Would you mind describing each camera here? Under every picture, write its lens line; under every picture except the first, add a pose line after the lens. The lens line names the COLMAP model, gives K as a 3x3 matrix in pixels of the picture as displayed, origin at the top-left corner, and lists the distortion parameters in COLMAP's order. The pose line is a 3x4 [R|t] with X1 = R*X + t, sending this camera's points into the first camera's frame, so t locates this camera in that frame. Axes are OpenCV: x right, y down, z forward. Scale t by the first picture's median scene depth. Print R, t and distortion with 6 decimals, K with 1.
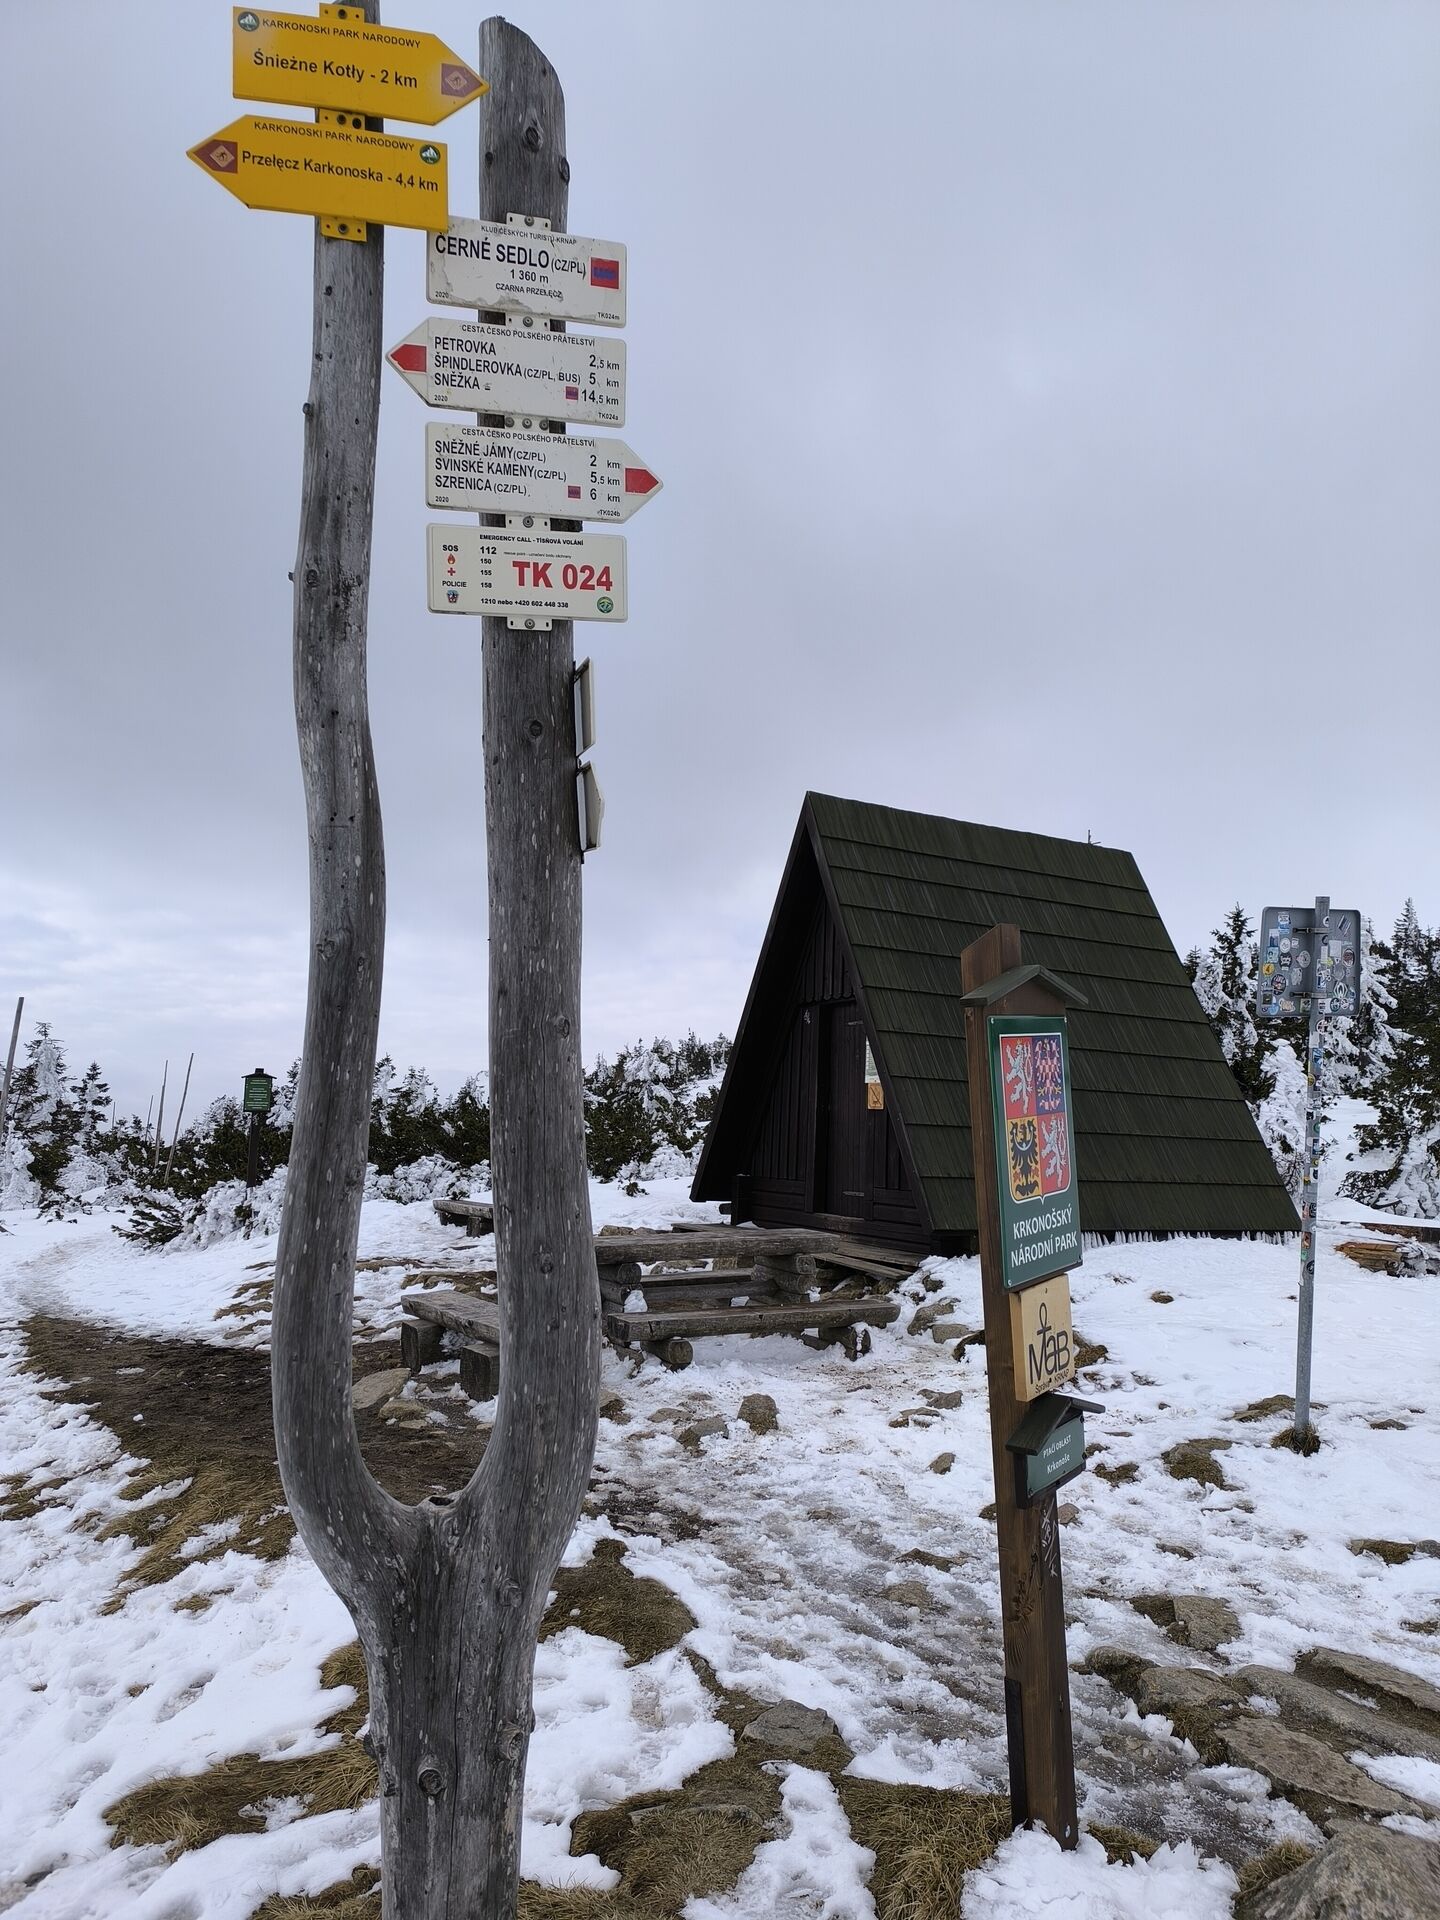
lens RADIAL K [[1295.5, 0, 720.0], [0, 1295.5, 960.0], [0, 0, 1]] dist [0.011366, 0.001599]
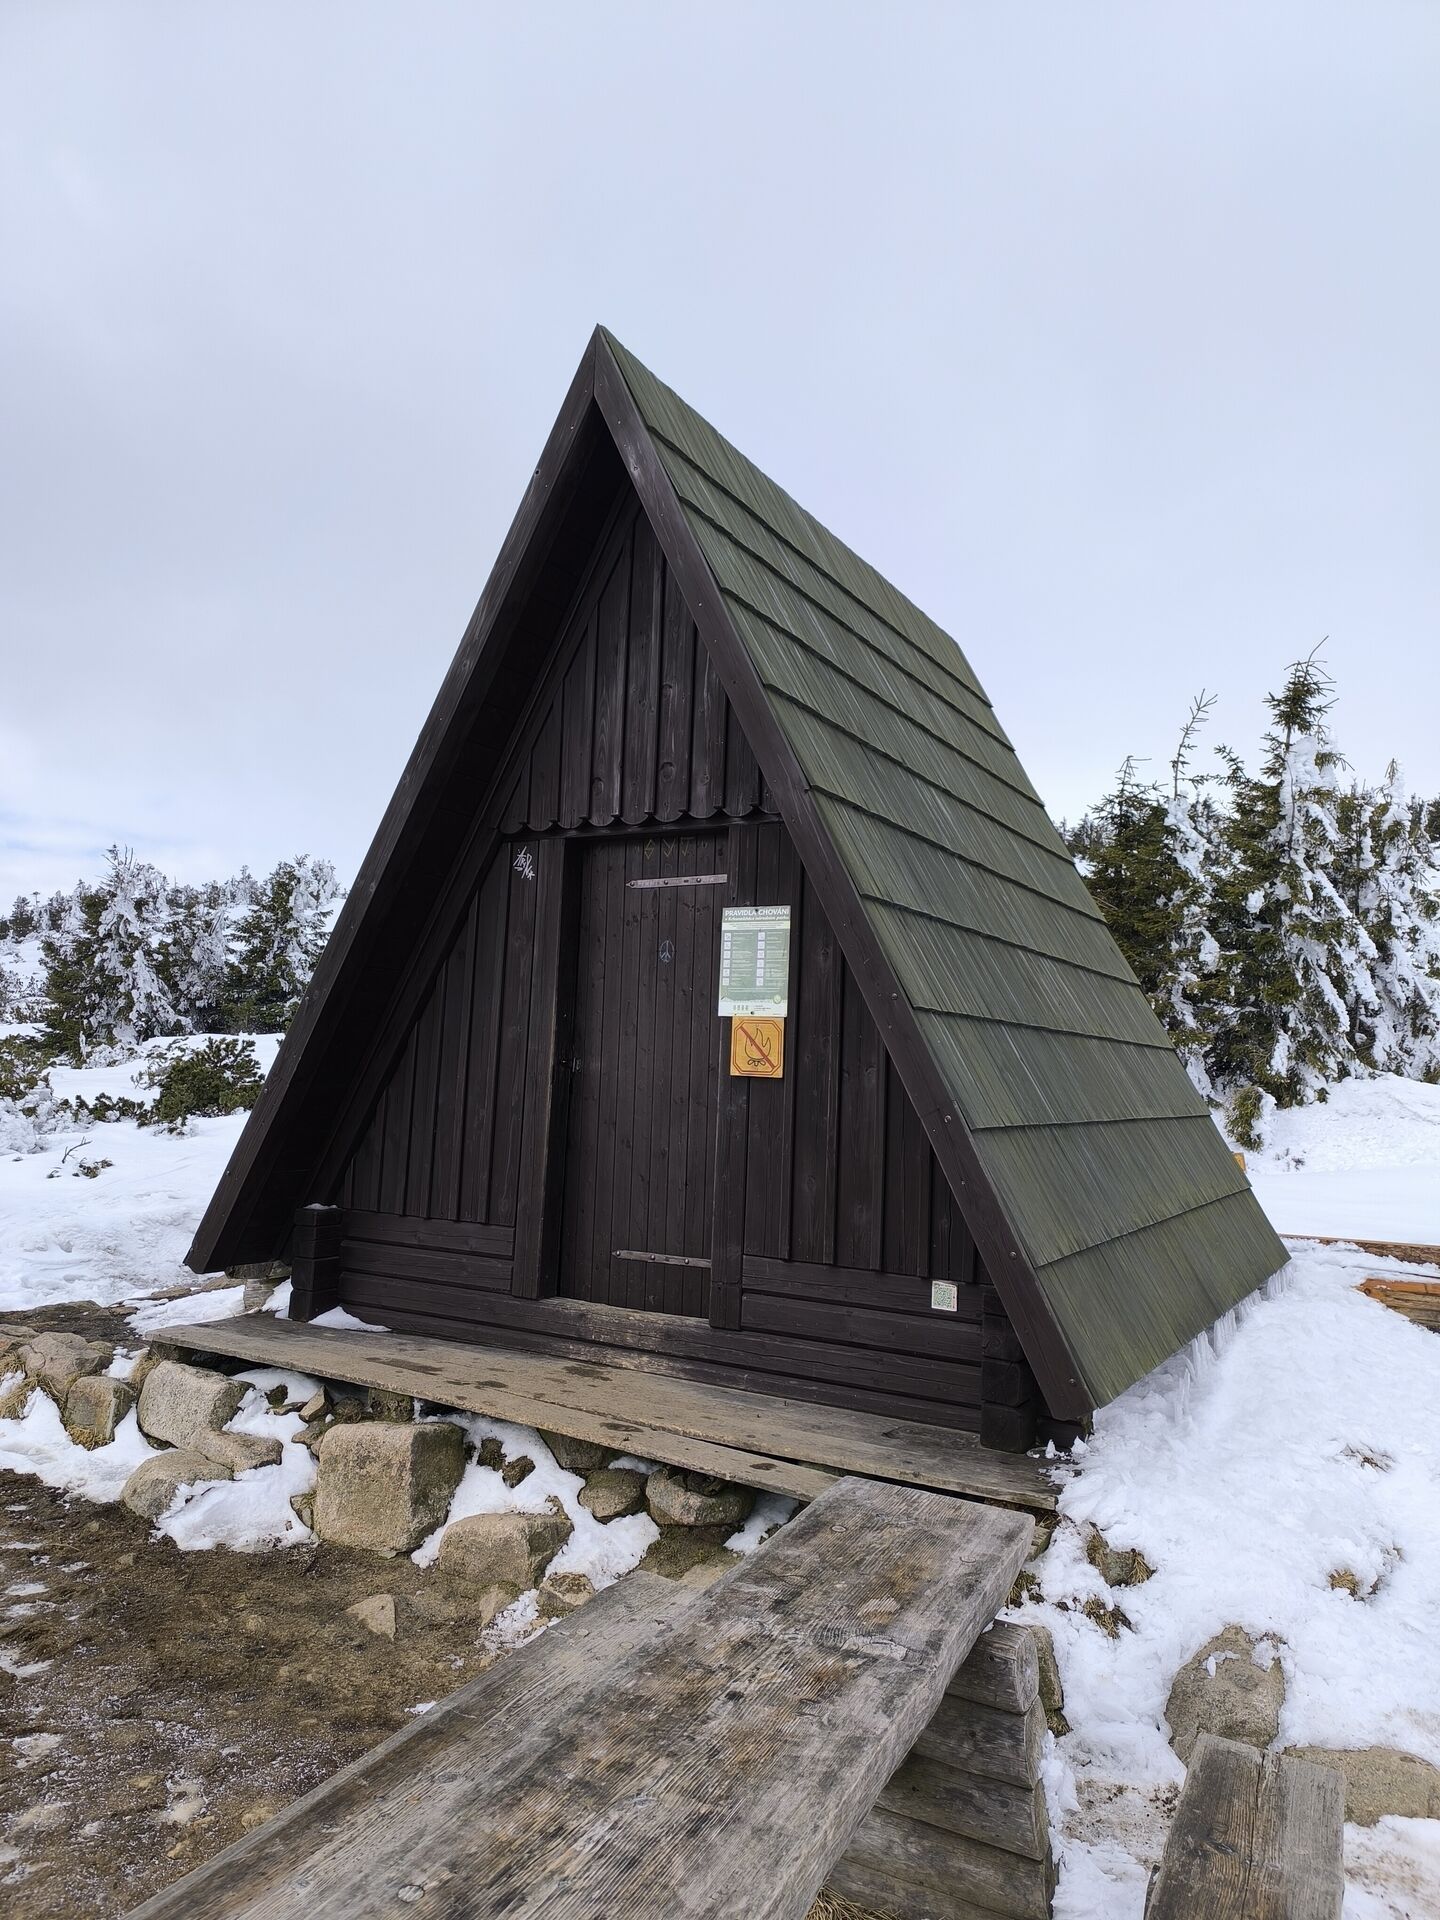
lens RADIAL K [[1295.5, 0, 720.0], [0, 1295.5, 960.0], [0, 0, 1]] dist [0.011366, 0.001599]
pose [[0.863365, 0.039279, 0.503048, -0.104852], [-0.071589, 0.996416, 0.045064, 0.054363], [-0.499475, -0.074920, 0.863083, 0.597783]]
